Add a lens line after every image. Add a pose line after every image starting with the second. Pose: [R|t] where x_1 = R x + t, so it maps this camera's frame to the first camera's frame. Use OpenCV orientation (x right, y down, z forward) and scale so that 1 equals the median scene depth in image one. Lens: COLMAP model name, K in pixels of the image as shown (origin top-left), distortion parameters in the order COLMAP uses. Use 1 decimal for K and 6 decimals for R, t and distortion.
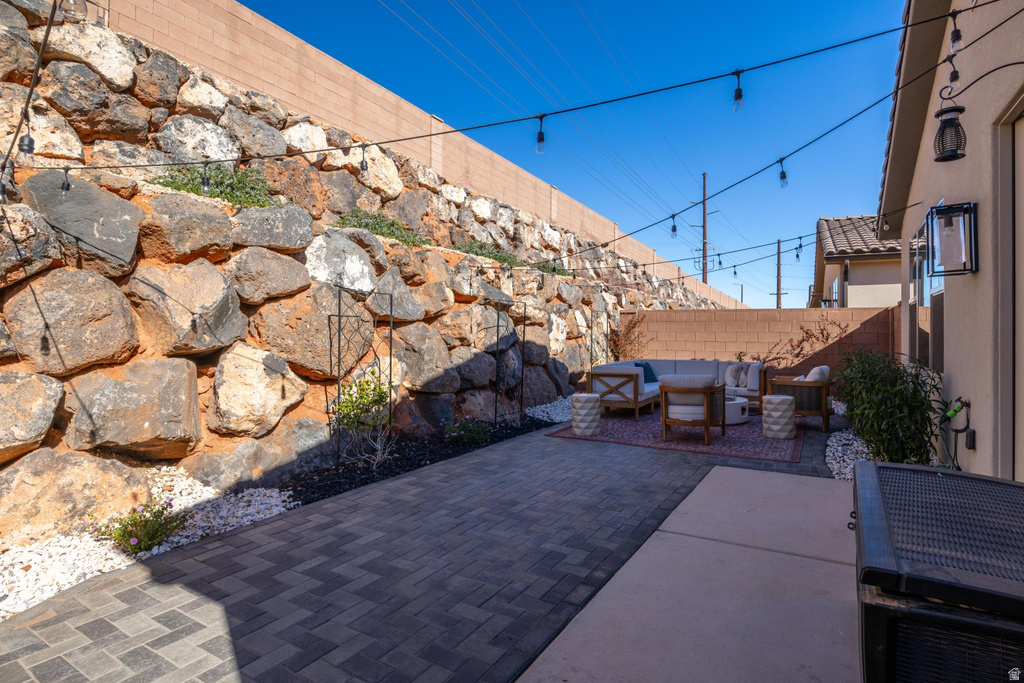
lens RADIAL K [[512.9, 0, 543.4], [0, 512.9, 331.6], [0, 0, 1]] dist [-0.000667, 0.000280]
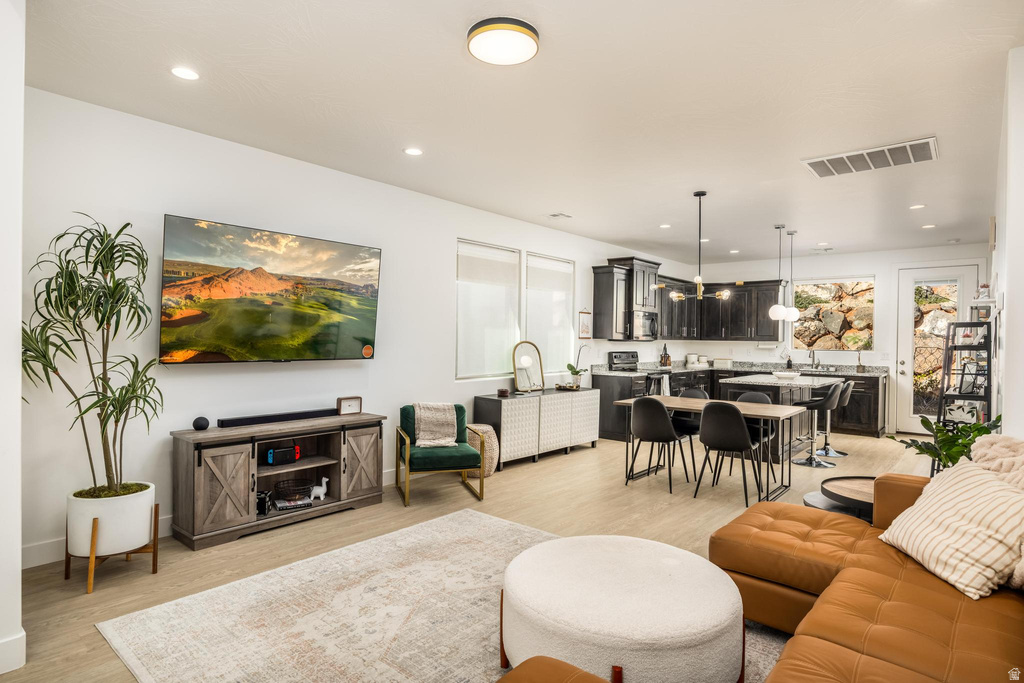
lens RADIAL K [[554.9, 0, 517.4], [0, 554.9, 343.3], [0, 0, 1]] dist [-0.003569, -0.001298]
pose [[-0.172698, -0.001101, -0.984974, 1.214558], [-0.009438, 0.999955, 0.000537, -0.016813], [0.984930, 0.009389, -0.172701, -0.189948]]
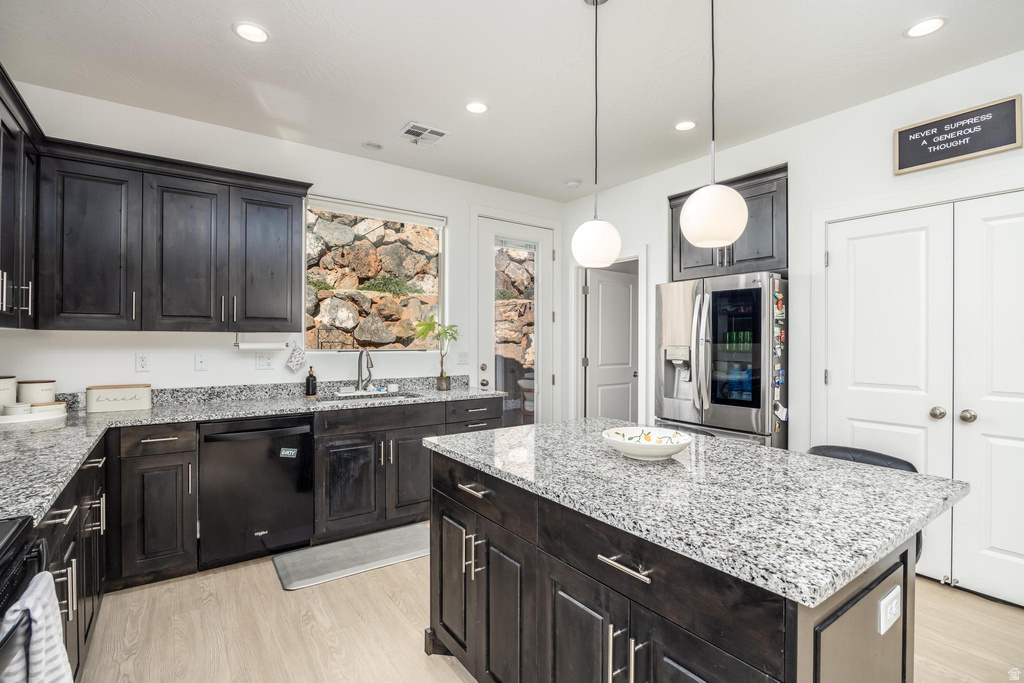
lens RADIAL K [[480.2, 0, 512.0], [0, 480.2, 341.5], [0, 0, 1]] dist [-0.002456, -0.000136]
pose [[0.910073, -0.003111, -0.414437, 0.480293], [0.004895, 0.999983, 0.003240, -0.018354], [0.414419, -0.004978, 0.910072, -0.161265]]
